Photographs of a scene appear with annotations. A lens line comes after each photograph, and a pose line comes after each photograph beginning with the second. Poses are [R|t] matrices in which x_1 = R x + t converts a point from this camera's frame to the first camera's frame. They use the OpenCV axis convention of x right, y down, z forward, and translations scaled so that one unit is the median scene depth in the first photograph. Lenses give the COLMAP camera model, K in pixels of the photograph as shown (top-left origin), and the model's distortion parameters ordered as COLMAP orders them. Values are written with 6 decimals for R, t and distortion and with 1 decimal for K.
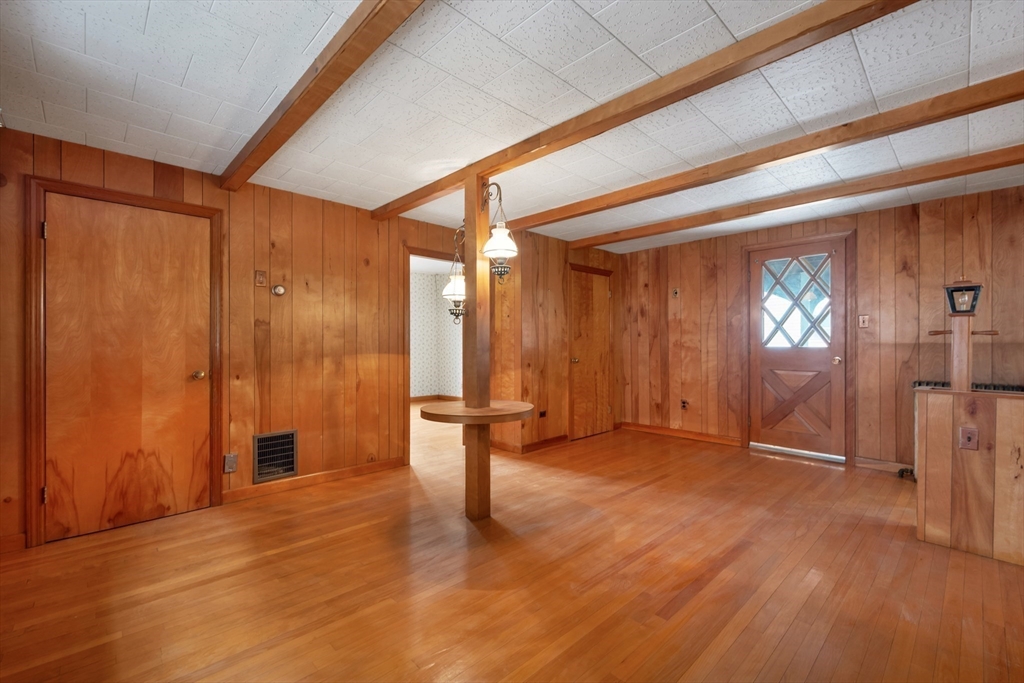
lens RADIAL K [[434.1, 0, 515.1], [0, 434.1, 343.1], [0, 0, 1]] dist [0.002028, 0.000184]
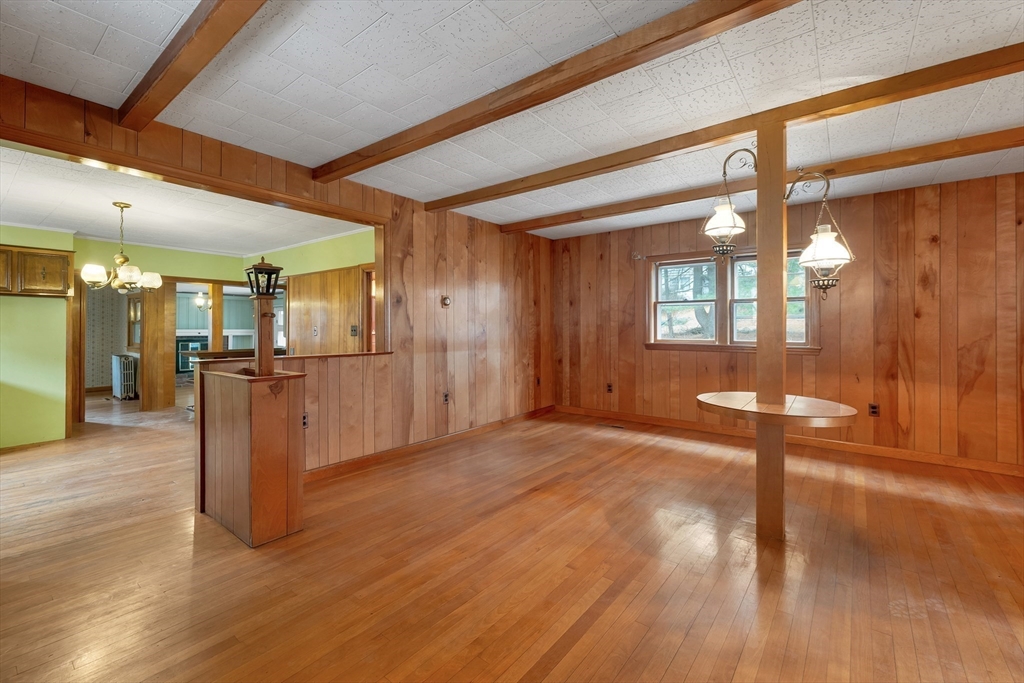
lens RADIAL K [[434.1, 0, 510.8], [0, 434.1, 334.5], [0, 0, 1]] dist [0.002028, 0.000184]
pose [[-0.991115, 0.006782, -0.132833, 0.617391], [0.005638, 0.999944, 0.008991, 0.005199], [0.132886, 0.008162, -0.991098, 2.104416]]
